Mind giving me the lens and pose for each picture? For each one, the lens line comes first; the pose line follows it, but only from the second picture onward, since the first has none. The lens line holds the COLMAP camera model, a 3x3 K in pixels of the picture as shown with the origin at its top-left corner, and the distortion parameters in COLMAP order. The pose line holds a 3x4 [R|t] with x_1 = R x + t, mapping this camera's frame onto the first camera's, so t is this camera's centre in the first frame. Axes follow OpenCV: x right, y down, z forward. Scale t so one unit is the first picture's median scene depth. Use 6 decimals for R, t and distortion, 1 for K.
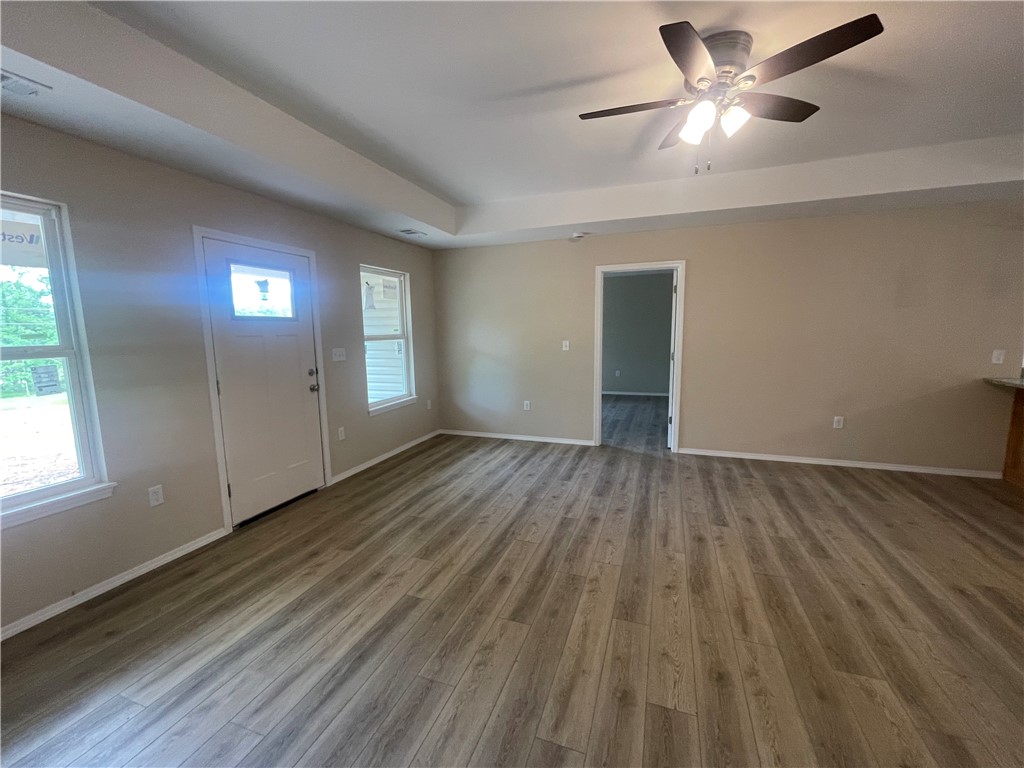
lens RADIAL K [[427.1, 0, 508.5], [0, 427.1, 386.0], [0, 0, 1]] dist [-0.003068, 0.002328]
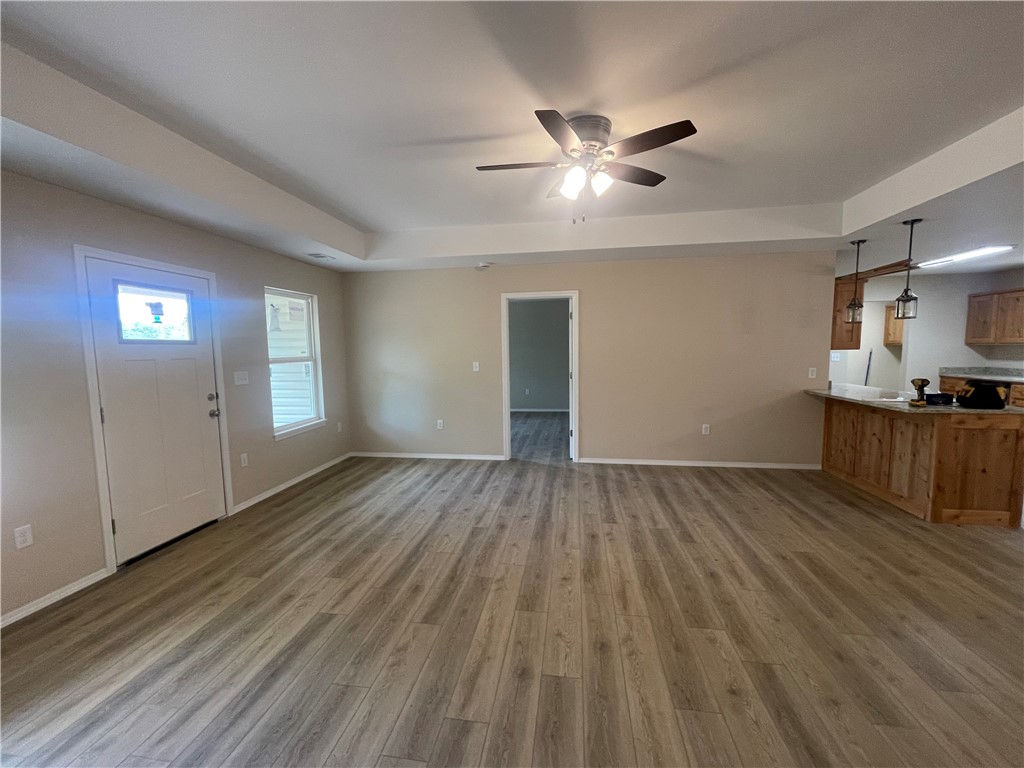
lens RADIAL K [[427.1, 0, 506.1], [0, 427.1, 387.1], [0, 0, 1]] dist [-0.003068, 0.002328]
pose [[0.981763, -0.018046, 0.189250, 0.014634], [0.026175, 0.998835, -0.040541, 0.002867], [-0.188298, 0.044755, 0.981092, -0.101082]]
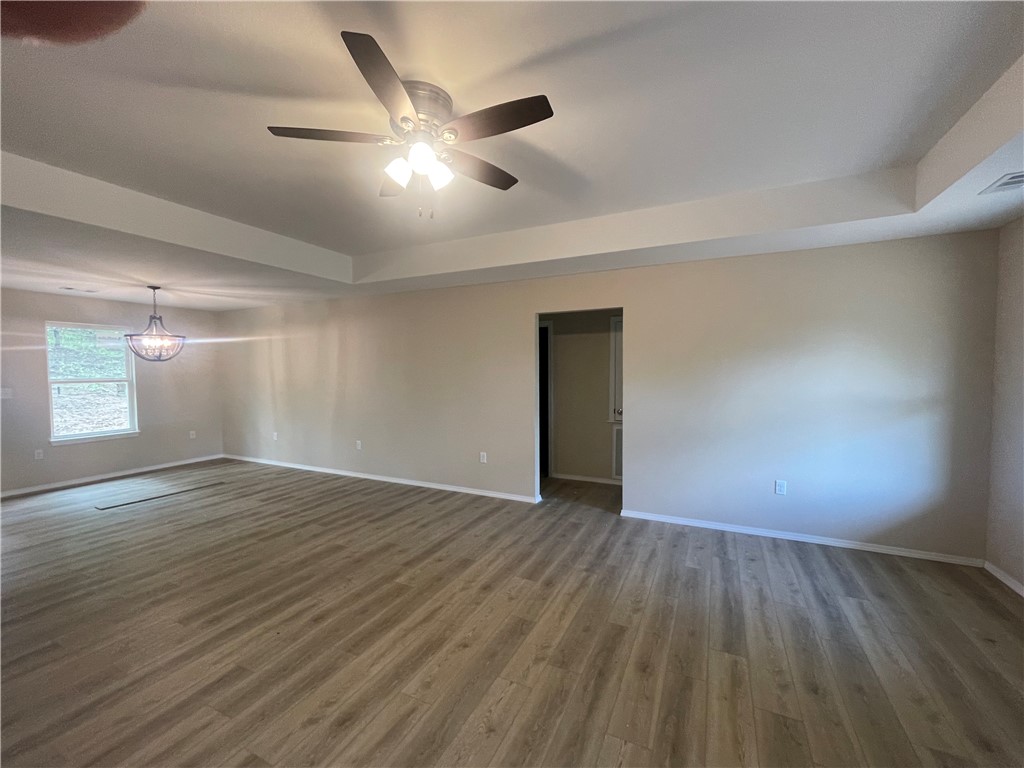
lens RADIAL K [[427.1, 0, 511.6], [0, 427.1, 386.3], [0, 0, 1]] dist [-0.003068, 0.002328]
pose [[-0.995042, 0.016324, 0.098102, 0.154679], [0.033080, 0.984594, 0.171696, -0.249970], [-0.093788, 0.174090, -0.980253, 1.701314]]
